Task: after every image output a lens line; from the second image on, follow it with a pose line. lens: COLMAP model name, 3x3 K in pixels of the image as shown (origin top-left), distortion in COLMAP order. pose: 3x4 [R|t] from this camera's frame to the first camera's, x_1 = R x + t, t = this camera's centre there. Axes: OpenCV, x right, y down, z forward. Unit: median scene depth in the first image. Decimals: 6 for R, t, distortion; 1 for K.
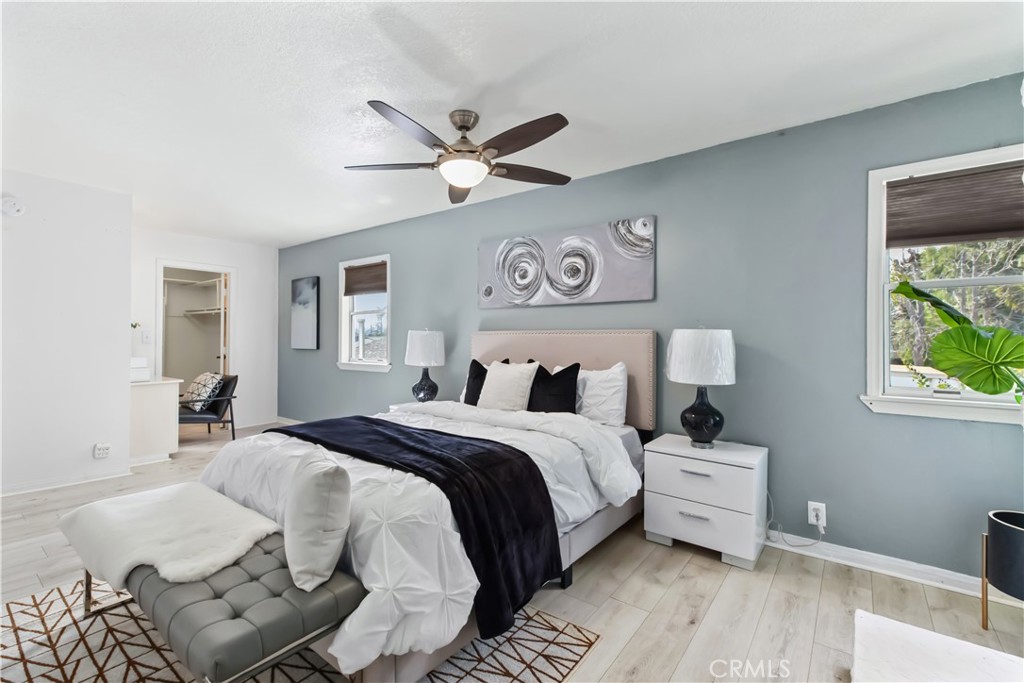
lens RADIAL K [[446.2, 0, 509.8], [0, 446.2, 334.5], [0, 0, 1]] dist [0.001294, -0.000065]
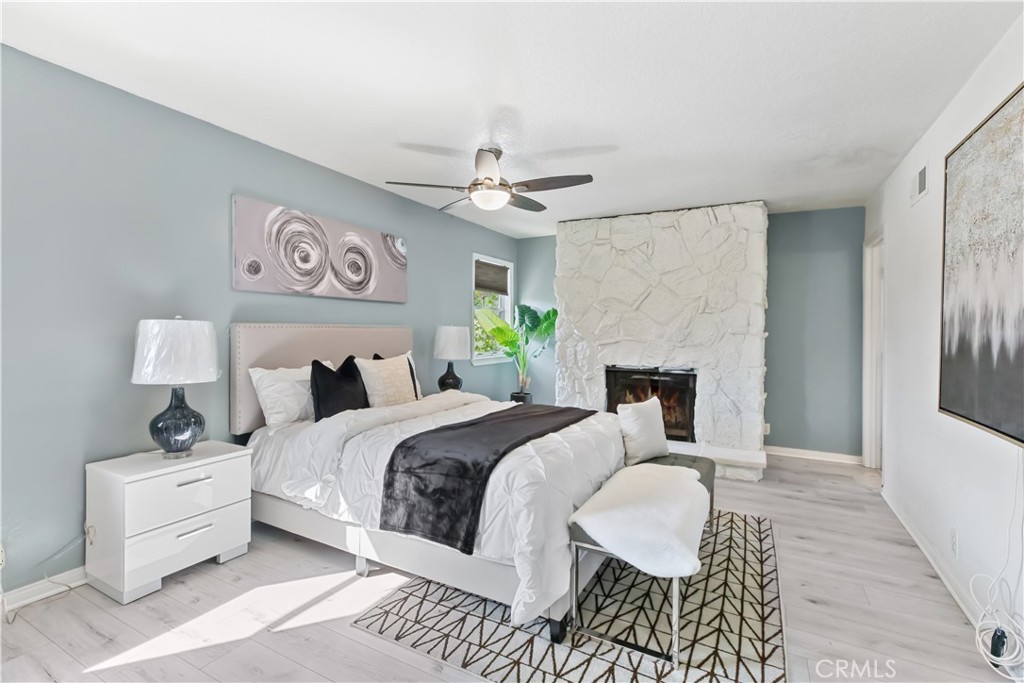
lens RADIAL K [[478.0, 0, 510.6], [0, 478.0, 329.6], [0, 0, 1]] dist [0.002725, 0.000208]
pose [[-0.158722, -0.001297, 0.987322, -0.962731], [-0.012106, 0.999927, -0.000633, -0.001594], [-0.987249, -0.012053, -0.158727, 0.784666]]
